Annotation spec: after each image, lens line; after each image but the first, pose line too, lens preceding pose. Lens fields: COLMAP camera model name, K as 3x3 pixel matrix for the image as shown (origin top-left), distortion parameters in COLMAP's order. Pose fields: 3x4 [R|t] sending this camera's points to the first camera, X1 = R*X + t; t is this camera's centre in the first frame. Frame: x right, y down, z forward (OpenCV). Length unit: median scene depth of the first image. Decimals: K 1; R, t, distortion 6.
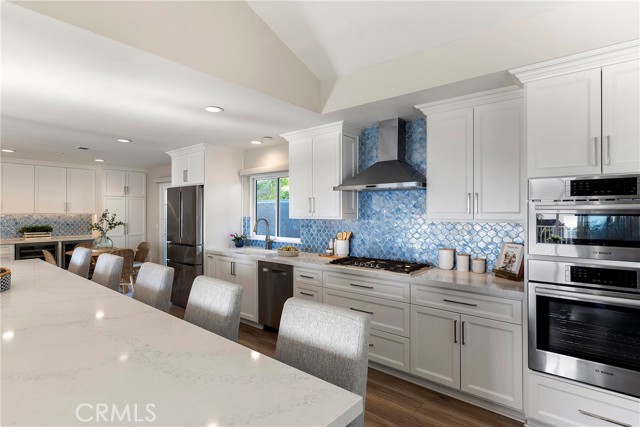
lens RADIAL K [[327.8, 0, 313.1], [0, 327.8, 210.1], [0, 0, 1]] dist [0.013750, -0.000073]
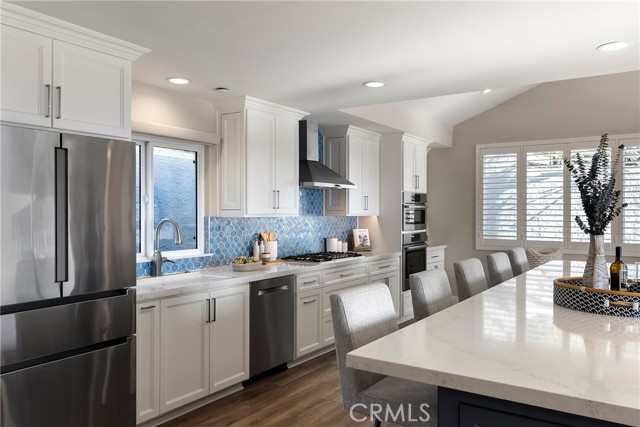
lens RADIAL K [[491.0, 0, 316.8], [0, 491.0, 214.0], [0, 0, 1]] dist [-0.006116, 0.000943]
pose [[-0.107923, -0.007351, 0.994132, -1.096917], [-0.009594, 0.999934, 0.006353, 0.009960], [-0.994113, -0.008852, -0.107987, 0.930474]]
